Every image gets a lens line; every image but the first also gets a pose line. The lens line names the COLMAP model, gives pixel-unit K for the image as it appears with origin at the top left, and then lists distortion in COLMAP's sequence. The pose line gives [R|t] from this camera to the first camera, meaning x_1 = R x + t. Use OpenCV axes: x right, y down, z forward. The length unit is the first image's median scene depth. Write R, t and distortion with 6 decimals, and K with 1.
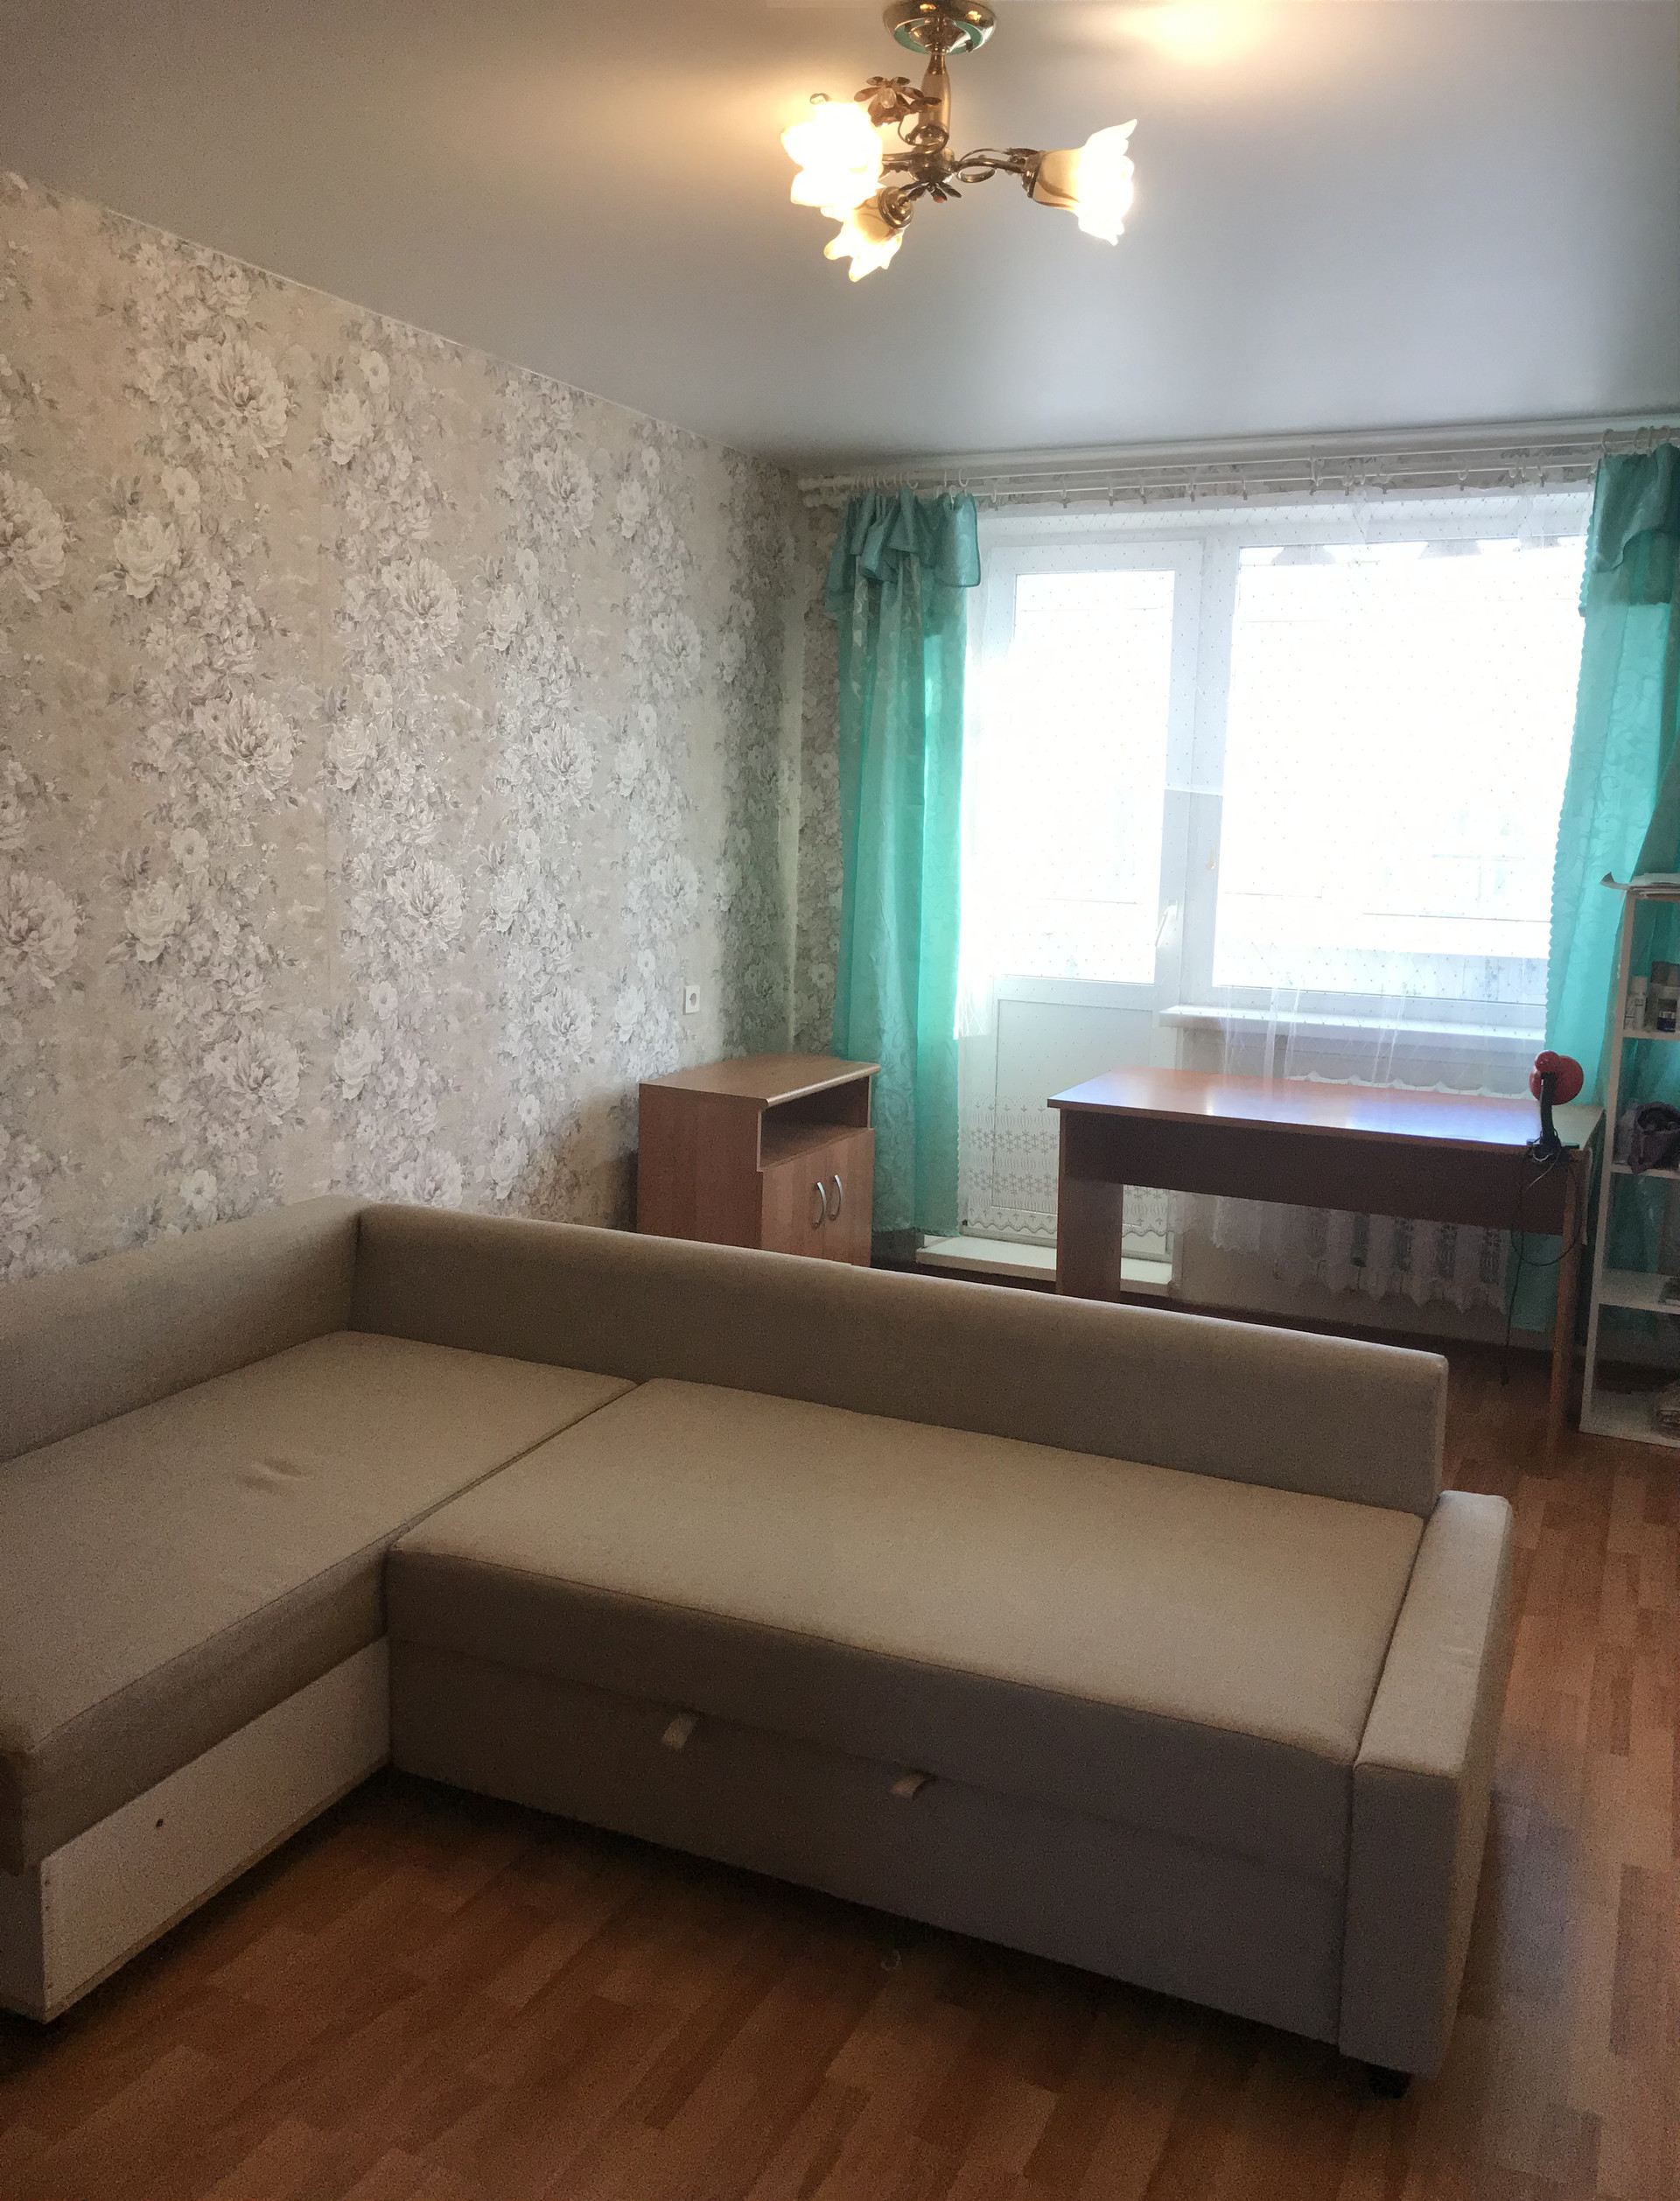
lens RADIAL K [[1816.1, 0, 829.8], [0, 1816.1, 1086.2], [0, 0, 1]] dist [-0.009029, -0.057993]
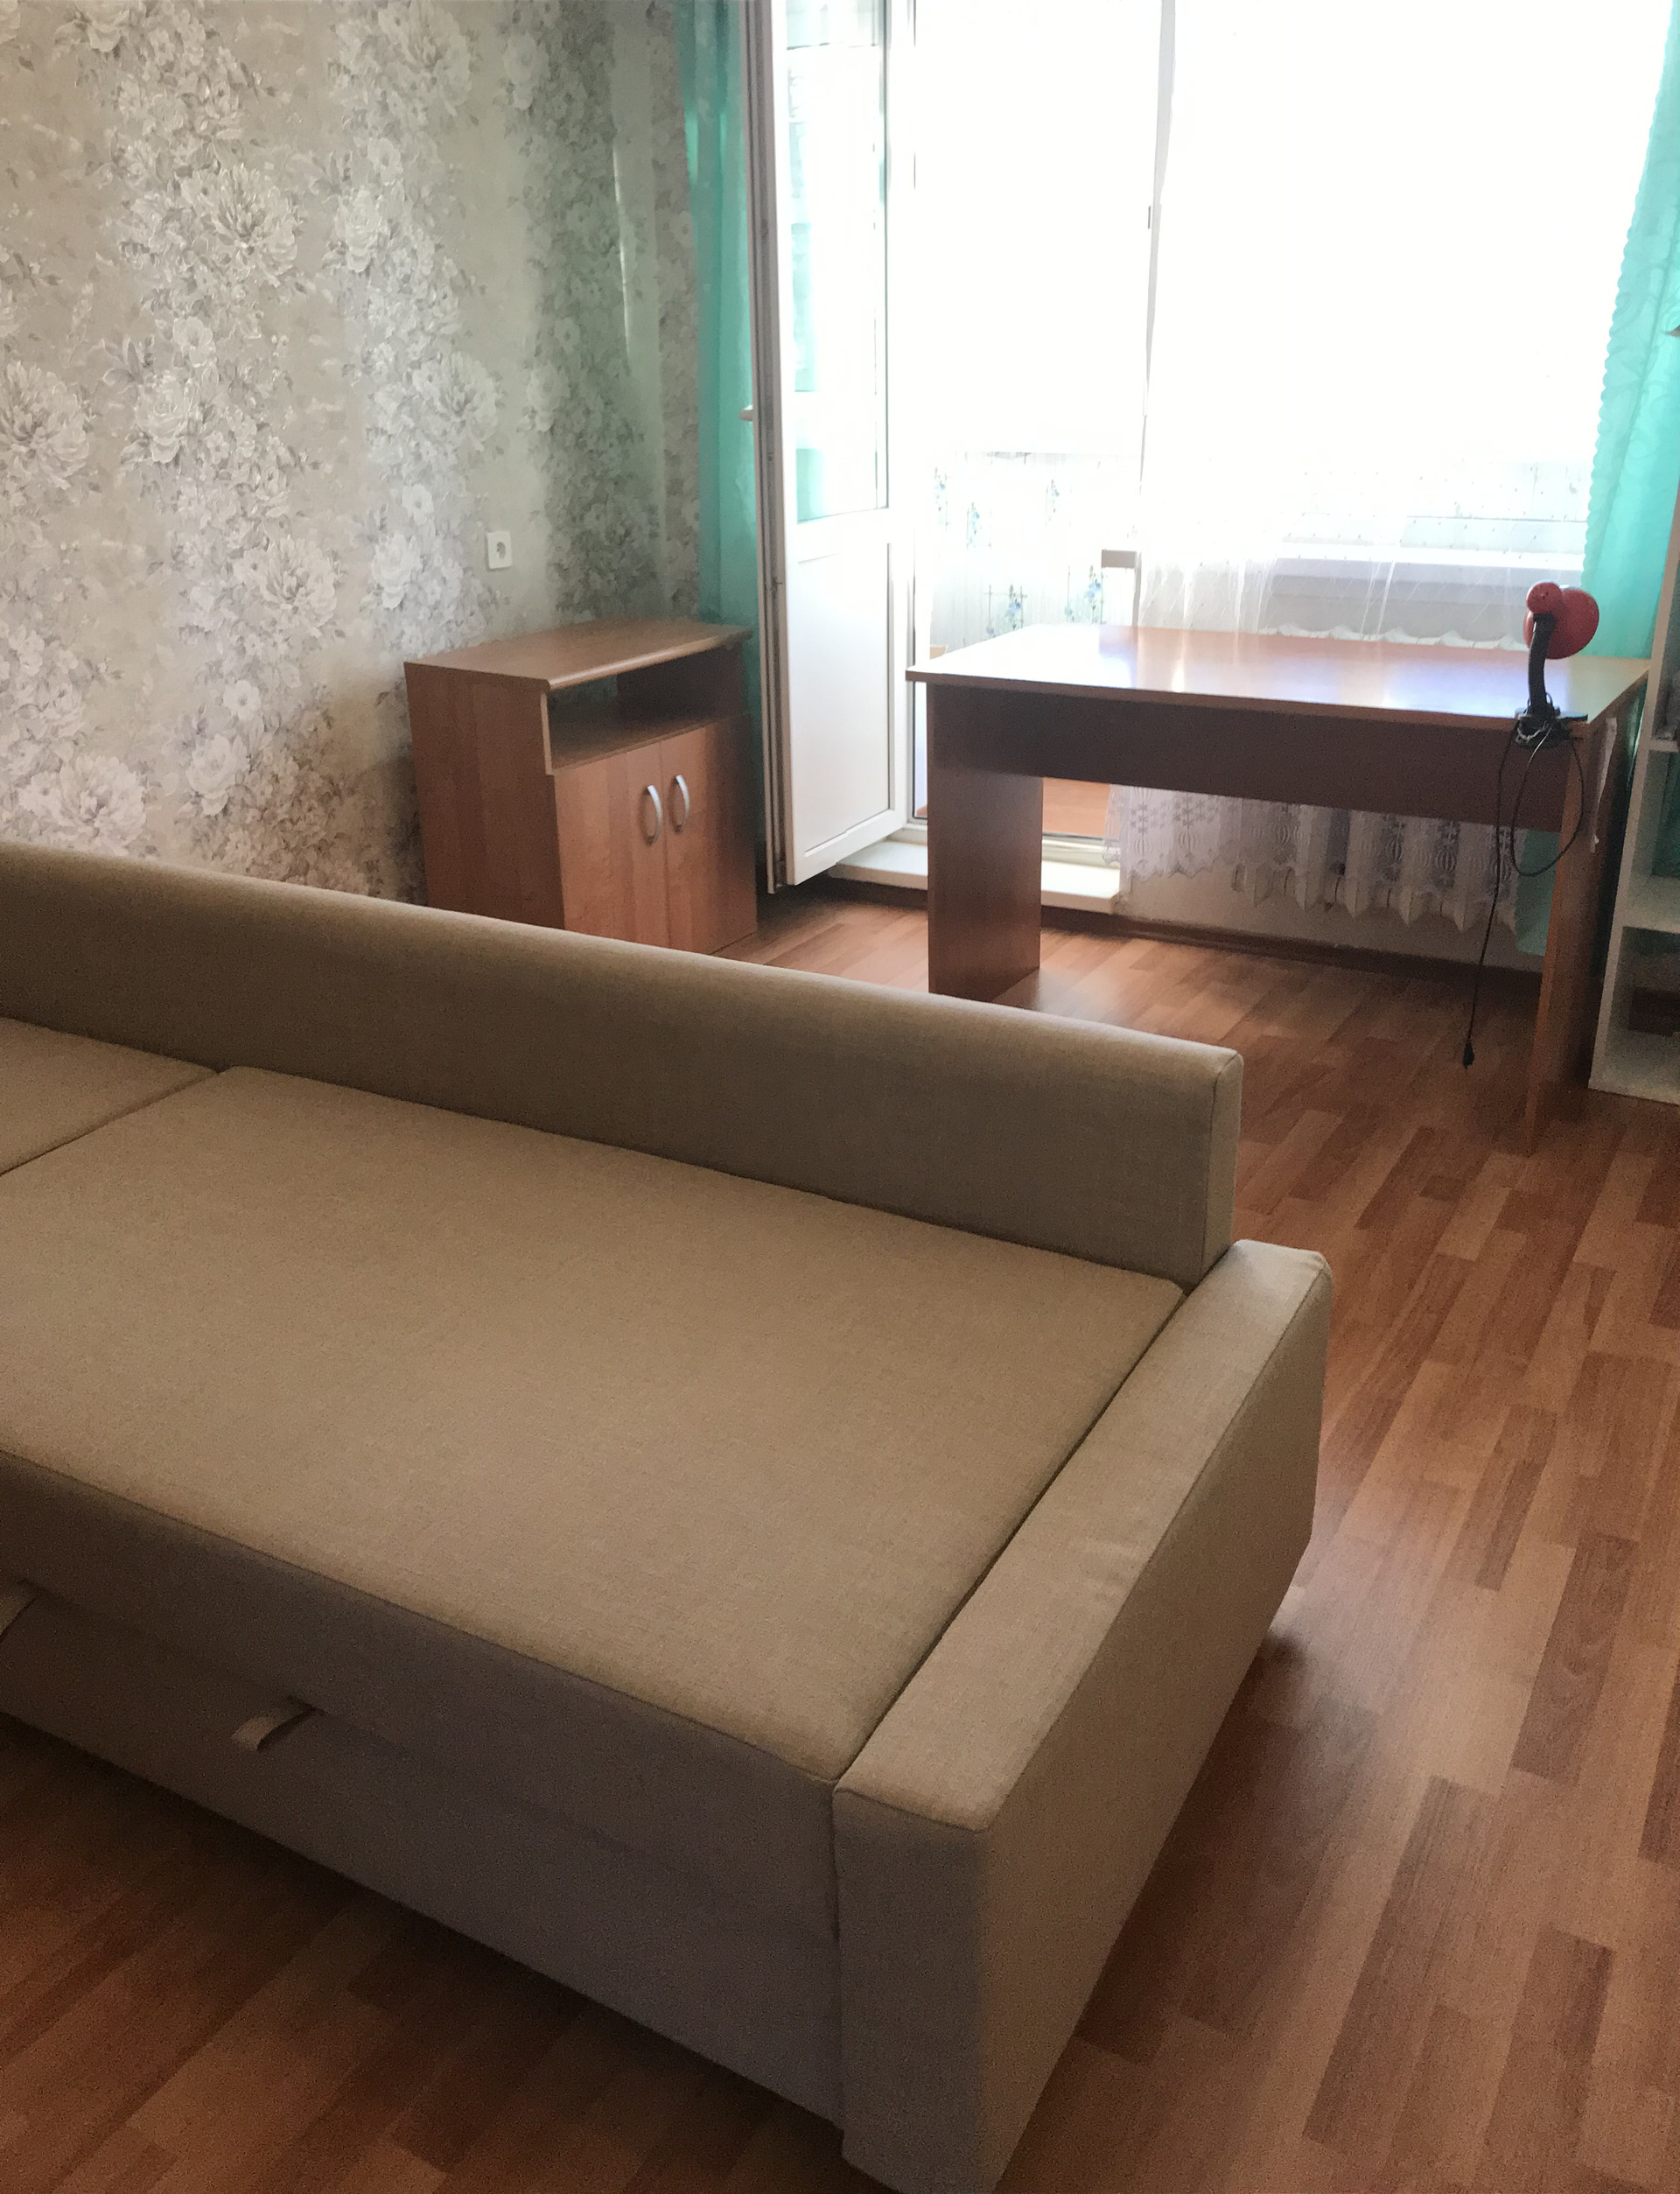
lens RADIAL K [[1819.8, 0, 842.5], [0, 1819.8, 1108.5], [0, 0, 1]] dist [0.009210, -0.017746]
pose [[0.996269, -0.005417, -0.086134, 0.157103], [0.026064, 0.970311, 0.240452, 0.001555], [0.082275, -0.241800, 0.966832, 0.203782]]
